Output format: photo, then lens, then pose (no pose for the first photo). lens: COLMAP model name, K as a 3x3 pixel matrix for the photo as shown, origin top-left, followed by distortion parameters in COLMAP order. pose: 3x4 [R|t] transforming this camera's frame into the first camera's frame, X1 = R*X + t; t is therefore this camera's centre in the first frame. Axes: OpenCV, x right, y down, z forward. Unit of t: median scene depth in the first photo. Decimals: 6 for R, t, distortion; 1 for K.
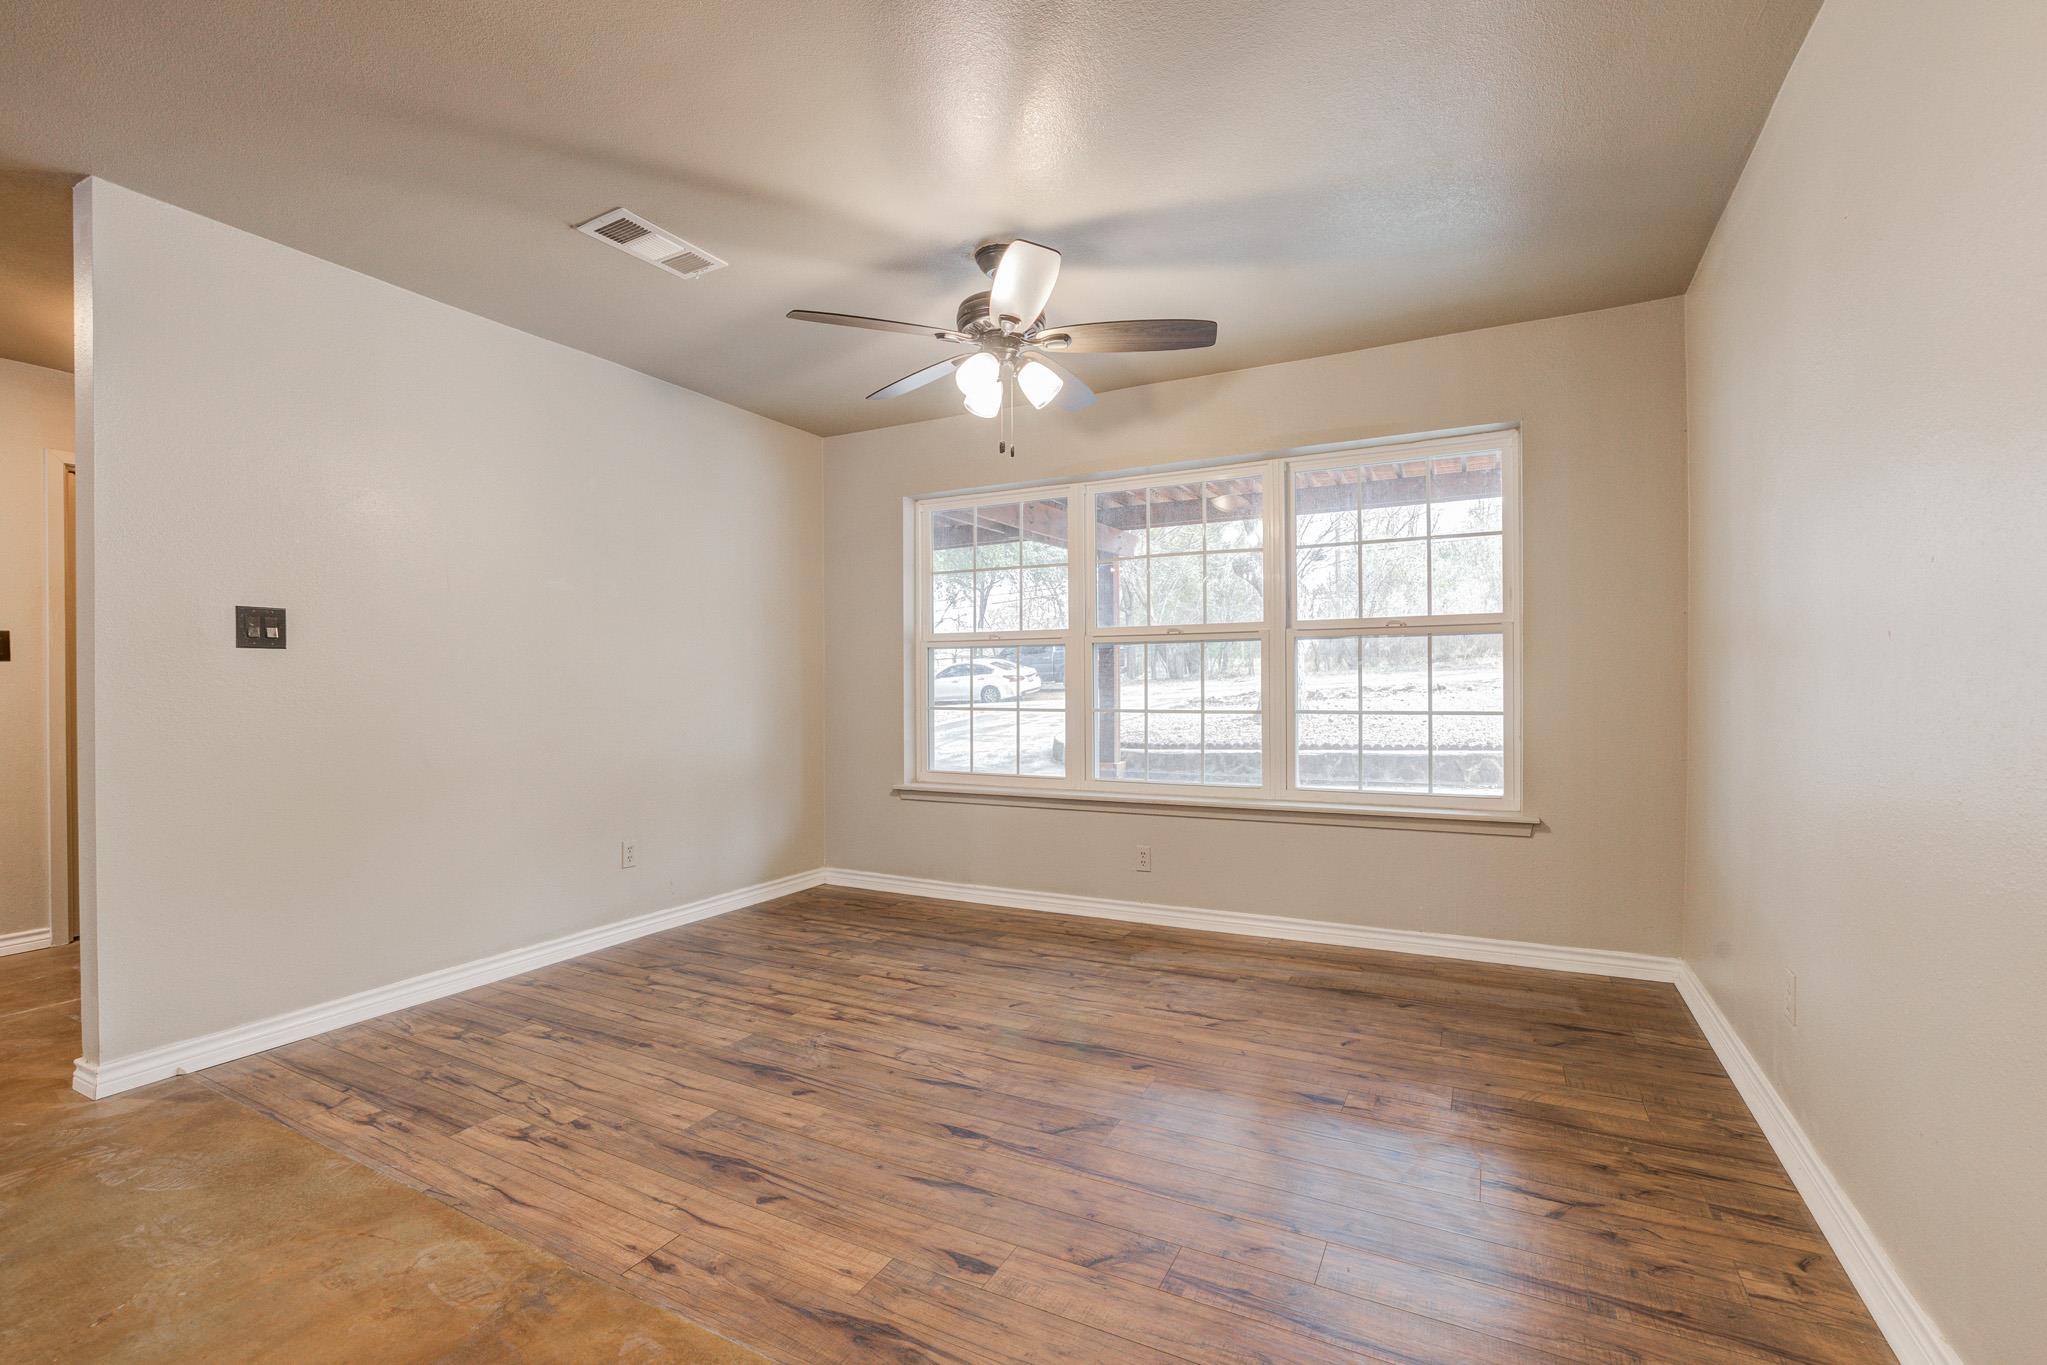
lens RADIAL K [[868.2, 0, 1033.1], [0, 868.2, 676.0], [0, 0, 1]] dist [-0.040771, 0.011156]
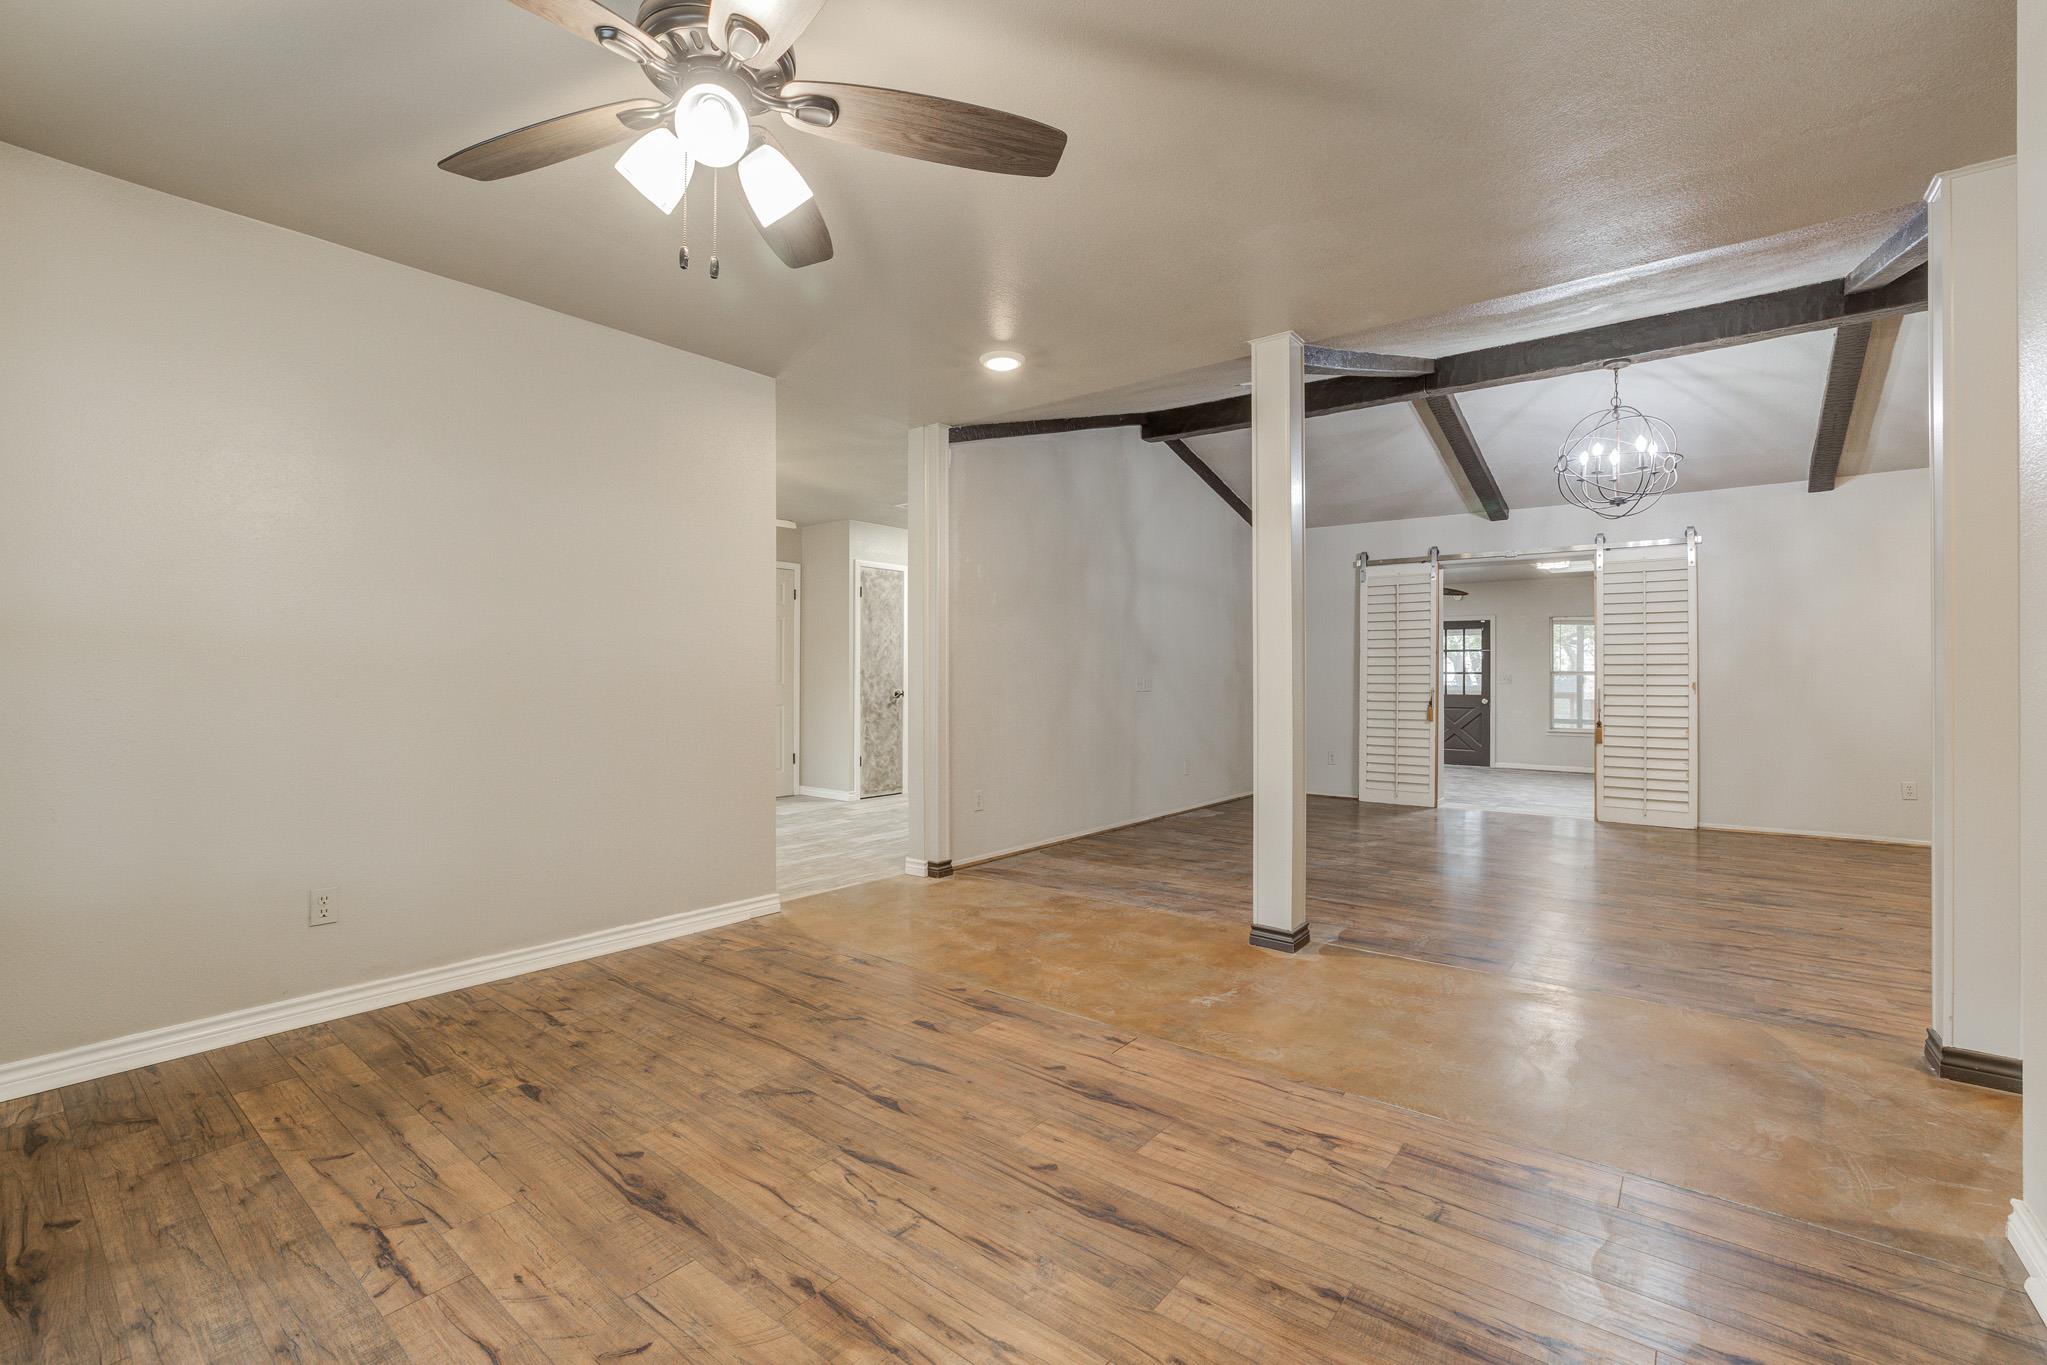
lens RADIAL K [[868.2, 0, 1028.8], [0, 868.2, 680.5], [0, 0, 1]] dist [-0.040771, 0.011156]
pose [[-0.980079, 0.004903, 0.198549, -0.464245], [0.004542, 0.999987, -0.002275, 0.022817], [-0.198557, -0.001328, -0.980088, 2.006483]]
